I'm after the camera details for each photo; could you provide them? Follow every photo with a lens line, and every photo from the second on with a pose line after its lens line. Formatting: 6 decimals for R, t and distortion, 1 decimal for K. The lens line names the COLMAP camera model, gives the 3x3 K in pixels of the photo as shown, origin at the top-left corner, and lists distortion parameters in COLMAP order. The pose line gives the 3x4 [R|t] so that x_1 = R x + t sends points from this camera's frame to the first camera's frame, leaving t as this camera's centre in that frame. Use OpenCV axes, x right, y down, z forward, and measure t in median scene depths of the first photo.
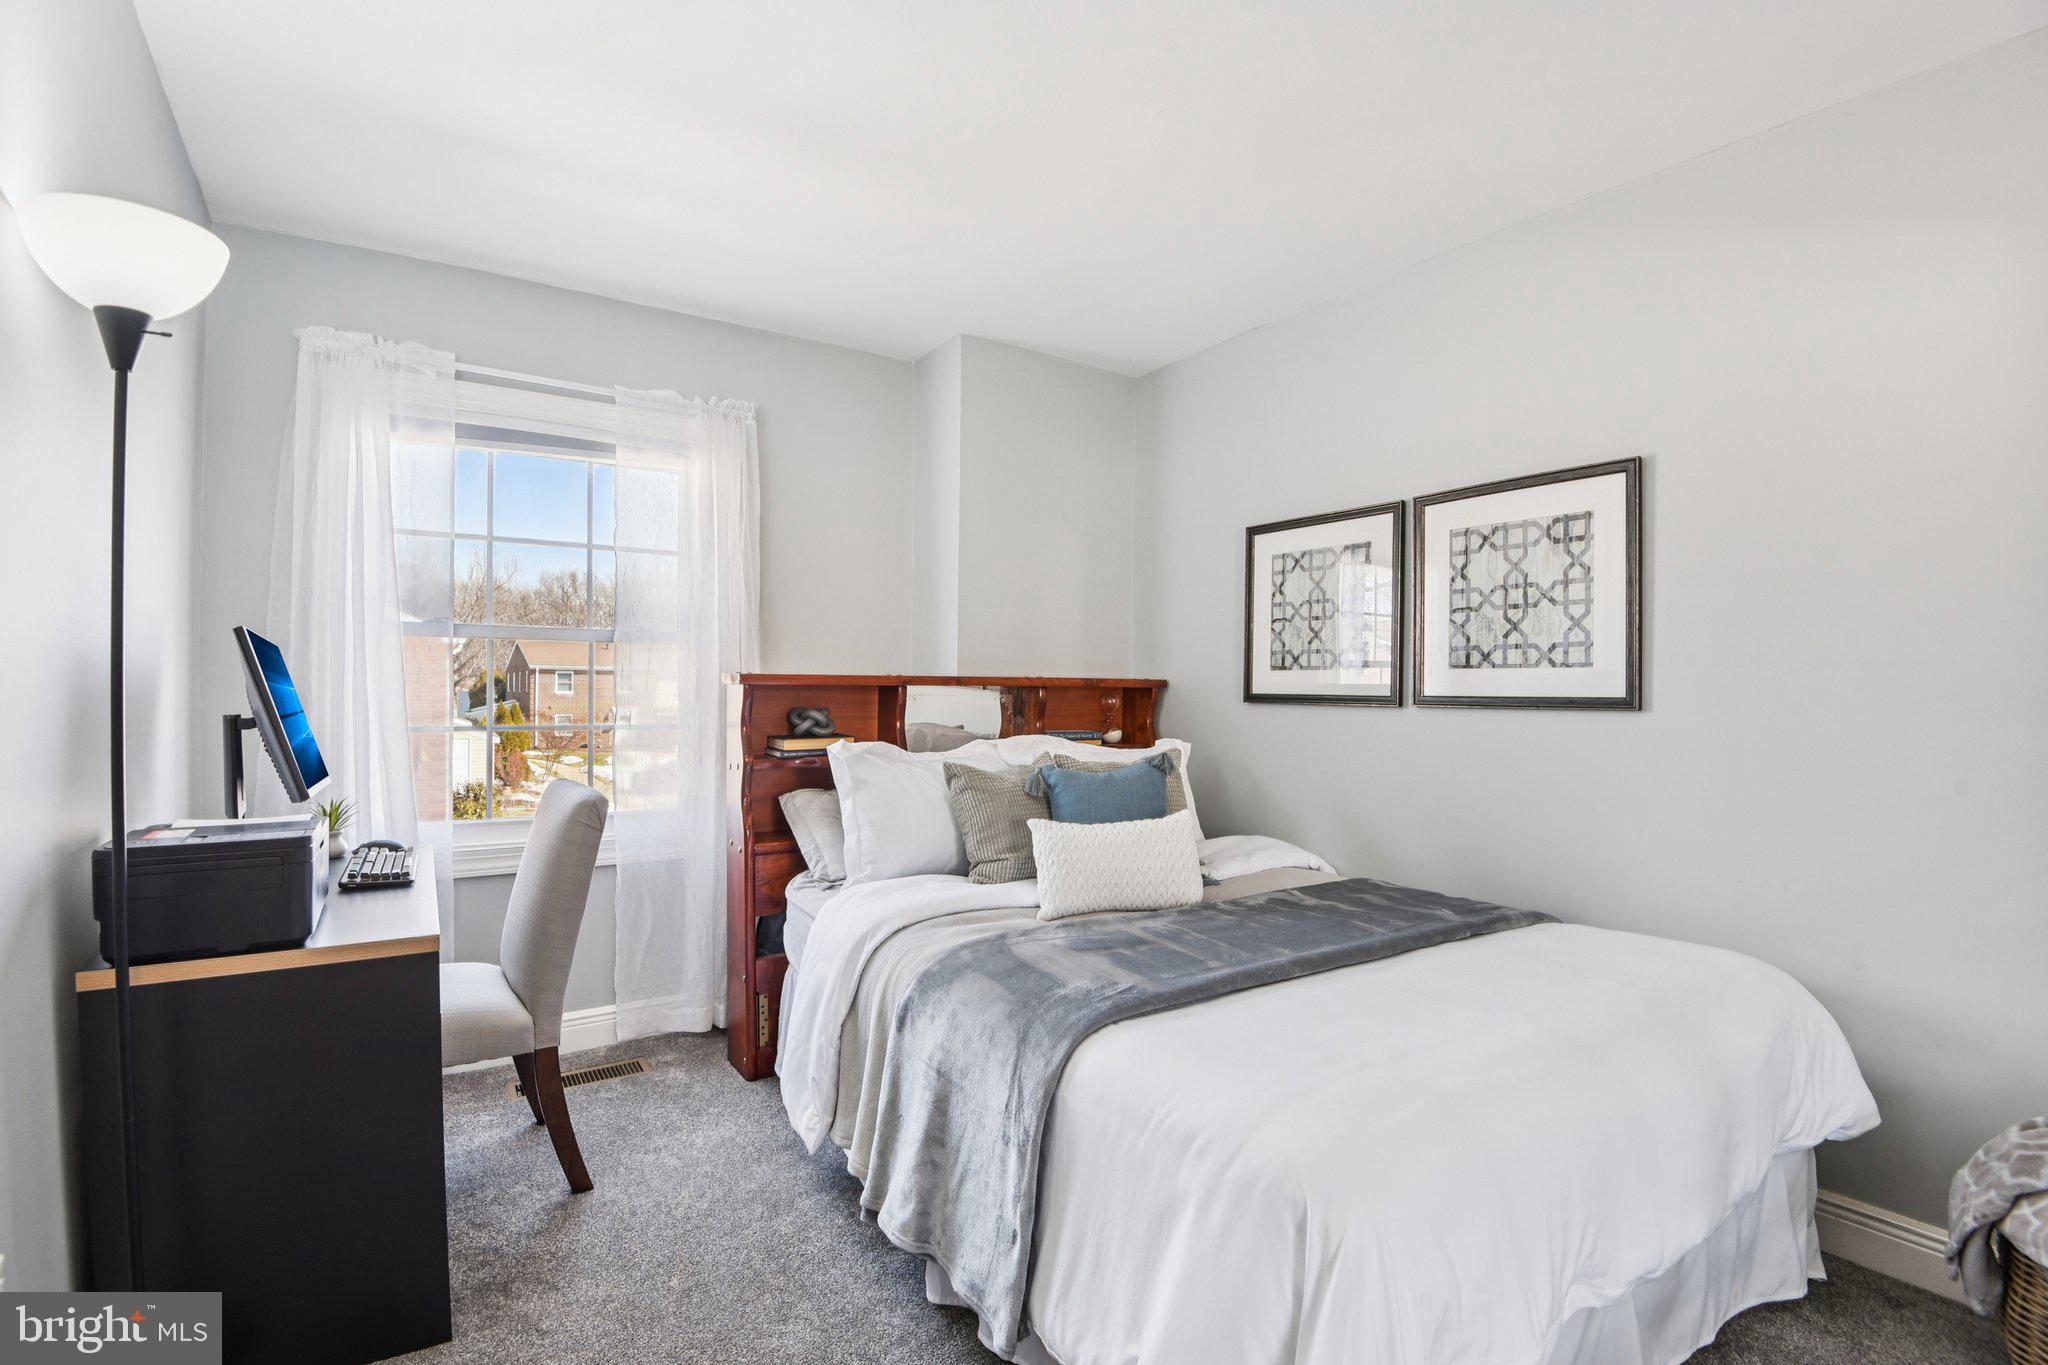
lens RADIAL K [[936.8, 0, 1045.6], [0, 936.8, 683.3], [0, 0, 1]] dist [-0.040965, -0.000682]
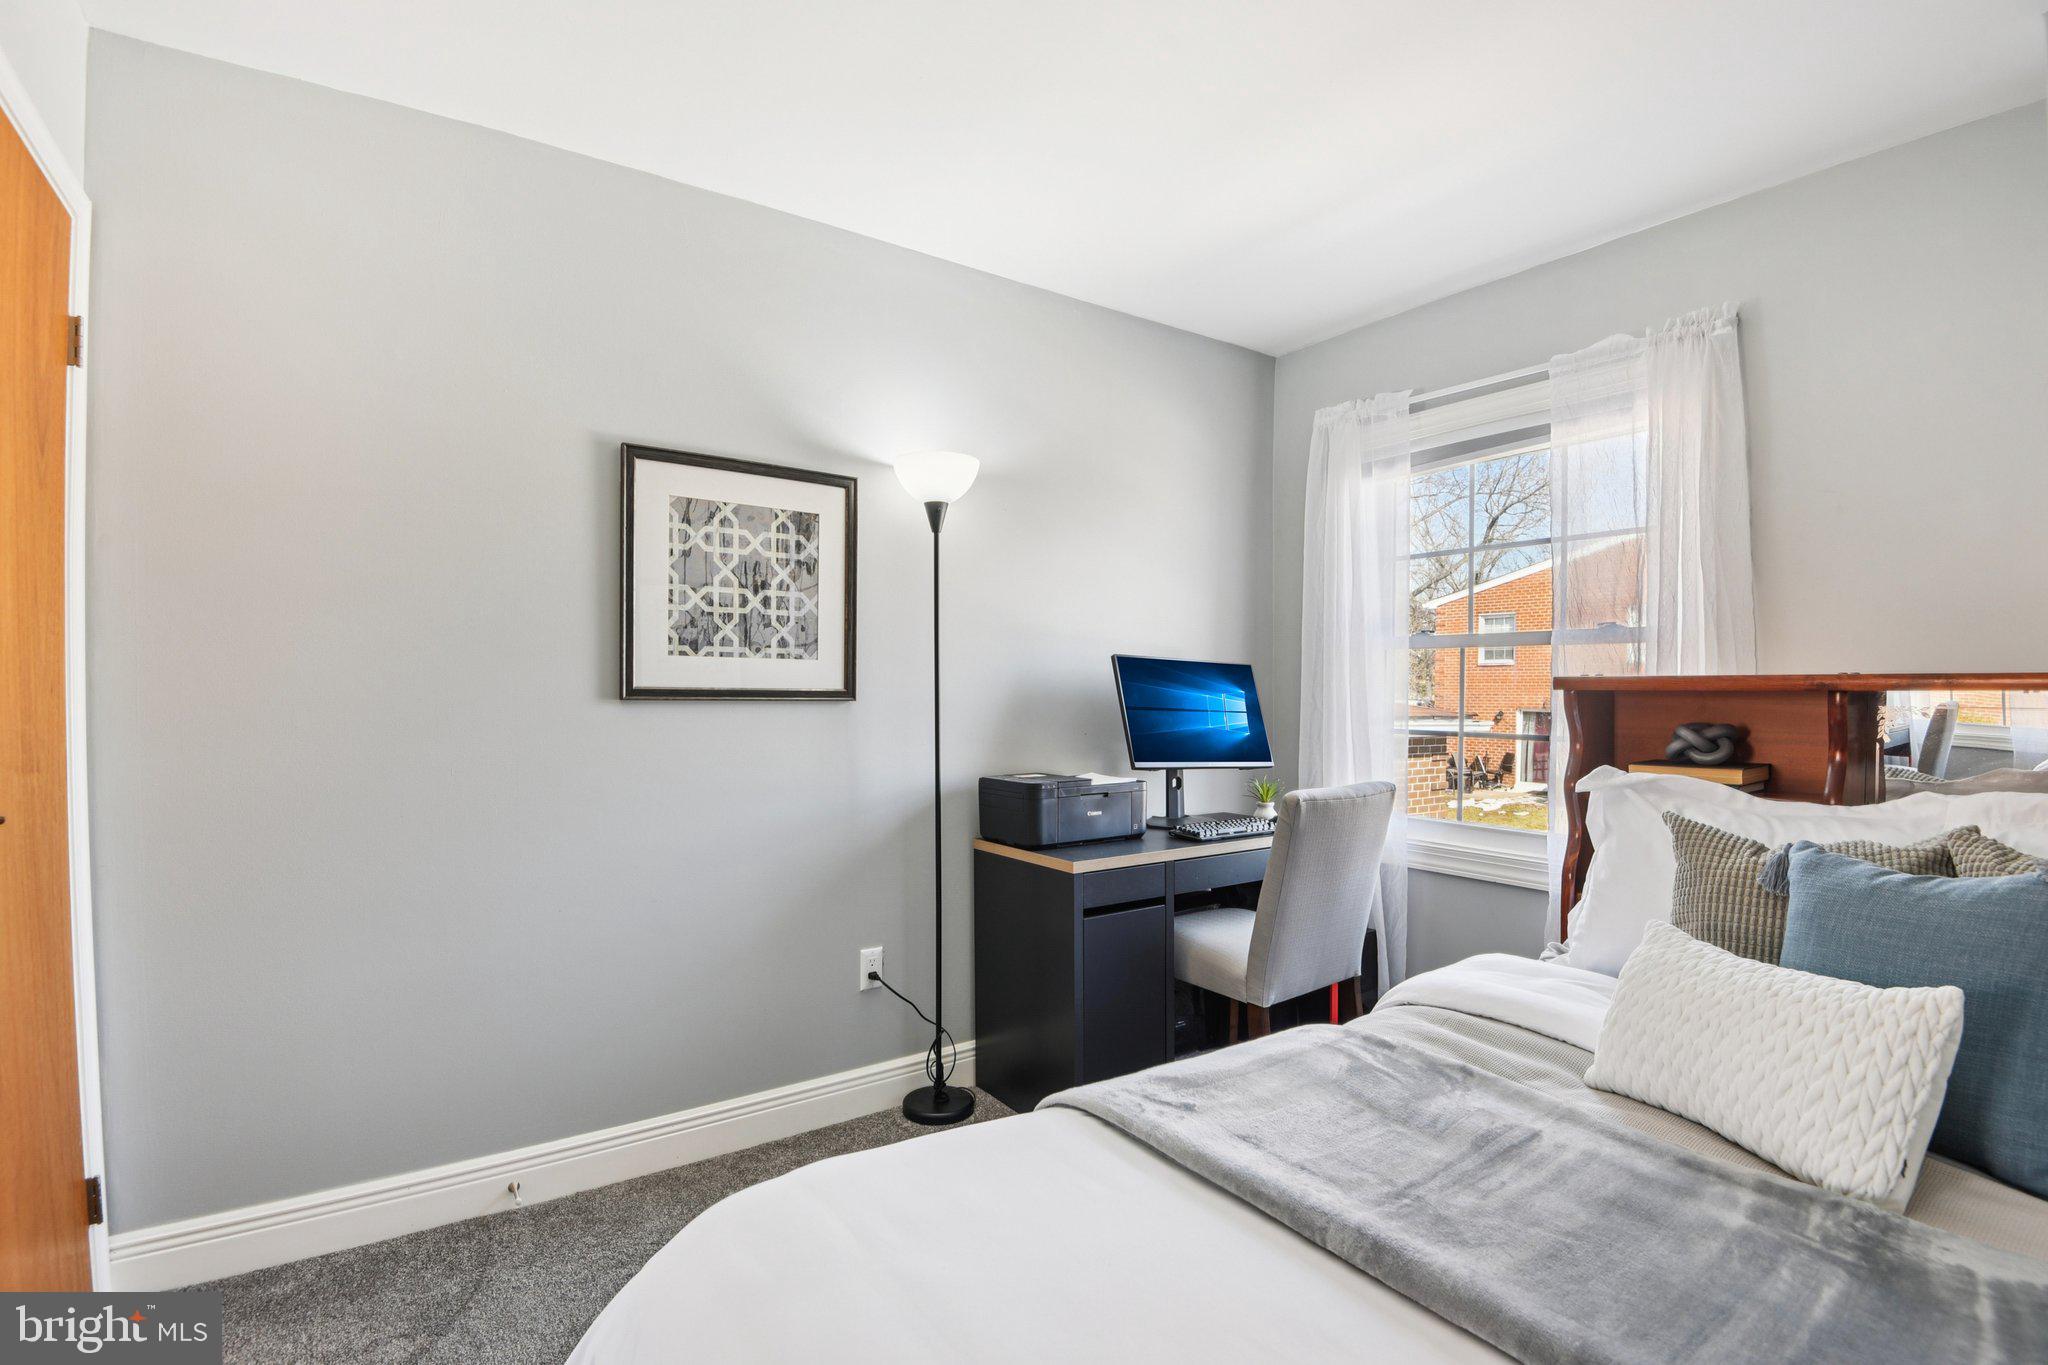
lens RADIAL K [[977.2, 0, 1027.4], [0, 977.2, 691.7], [0, 0, 1]] dist [-0.019323, -0.009766]
pose [[0.005712, -0.005124, -0.999971, 0.508631], [0.000905, 0.999986, -0.005119, 0.006030], [0.999983, -0.000876, 0.005717, 0.533586]]
